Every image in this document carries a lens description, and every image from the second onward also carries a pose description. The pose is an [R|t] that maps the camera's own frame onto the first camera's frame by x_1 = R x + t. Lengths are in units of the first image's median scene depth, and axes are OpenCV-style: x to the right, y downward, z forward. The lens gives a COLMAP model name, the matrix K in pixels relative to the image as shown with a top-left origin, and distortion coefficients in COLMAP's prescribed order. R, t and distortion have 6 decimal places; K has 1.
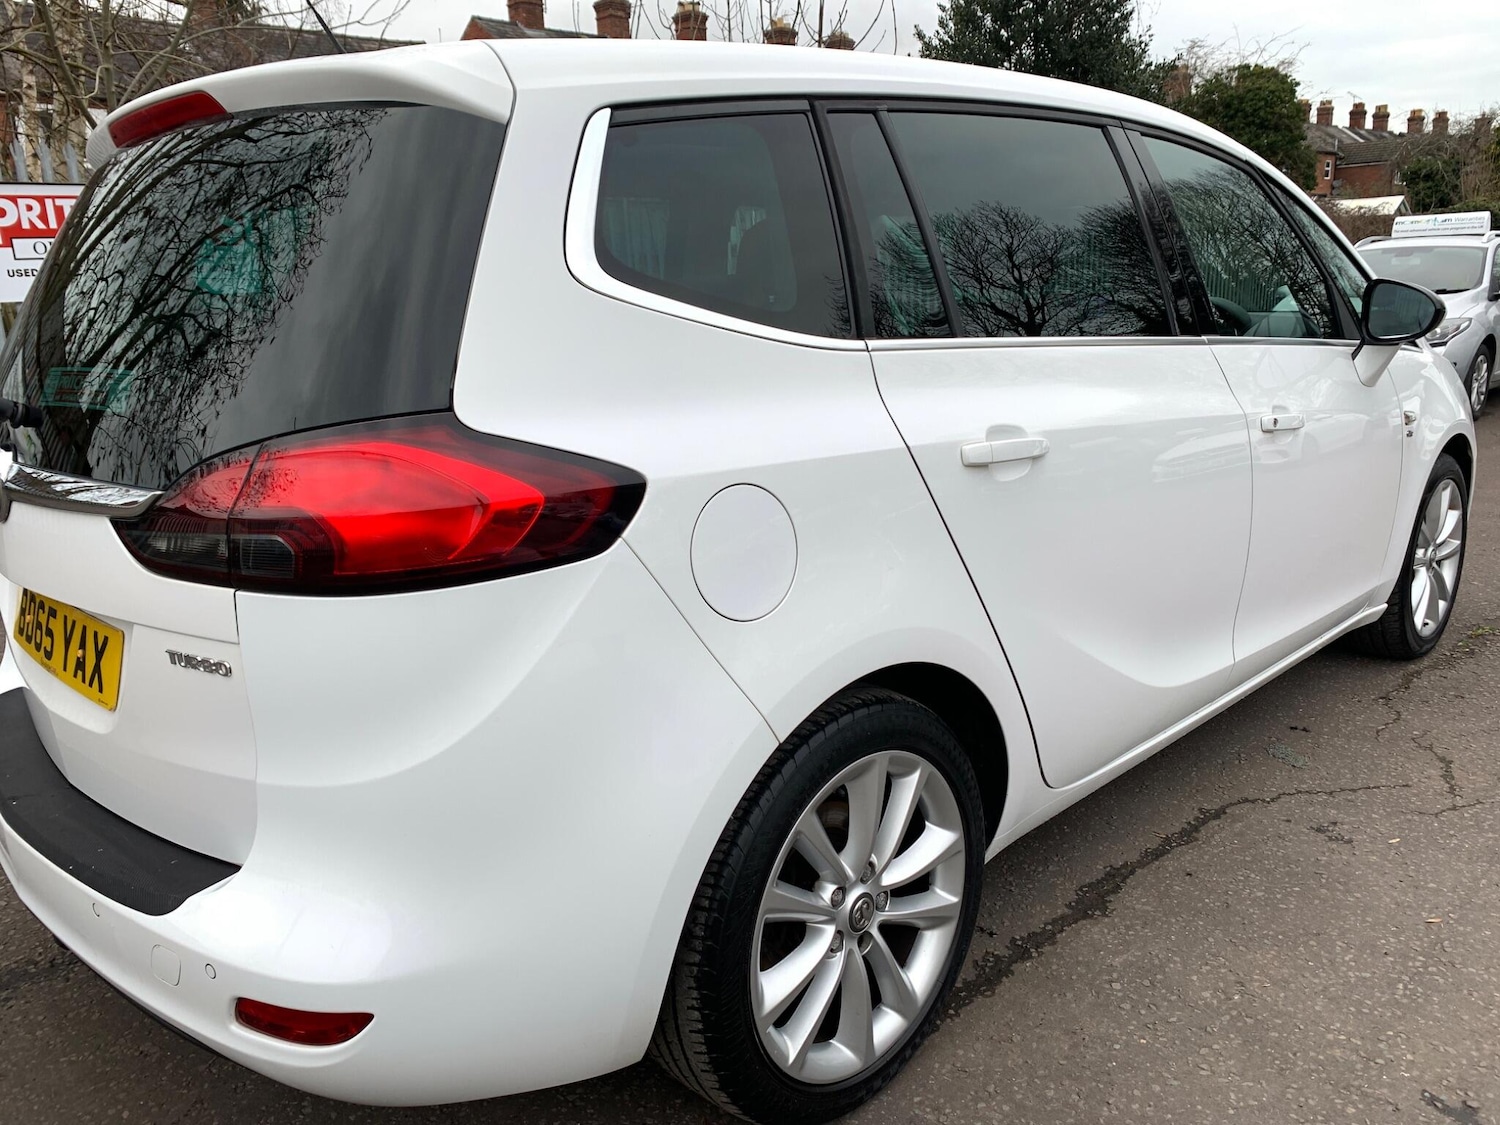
lens RADIAL K [[1148.5, 0, 755.4], [0, 1148.5, 548.8], [0, 0, 1]] dist [0.008442, 0.002231]
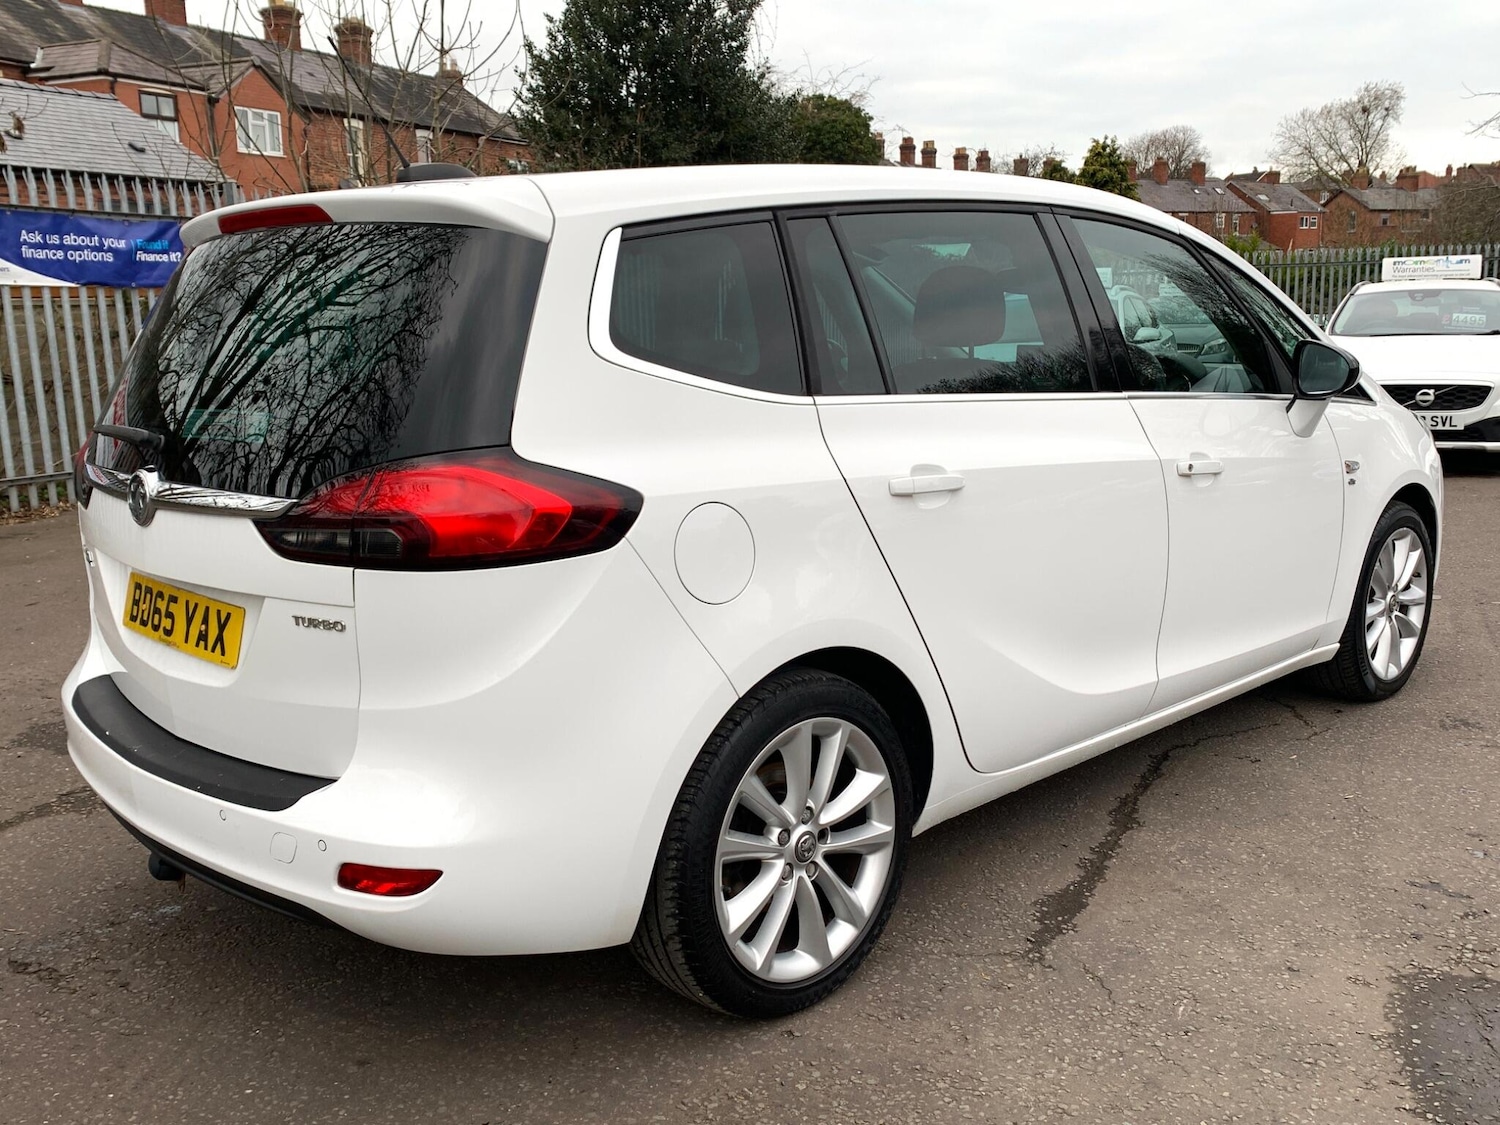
lens RADIAL K [[1399.8, 0, 756.2], [0, 1399.8, 546.2], [0, 0, 1]] dist [0.014800, 0.001493]
pose [[0.999888, 0.014878, -0.001349, 0.035001], [-0.014928, 0.998457, -0.053480, 0.067932], [0.000551, 0.053494, 0.998568, -0.534160]]
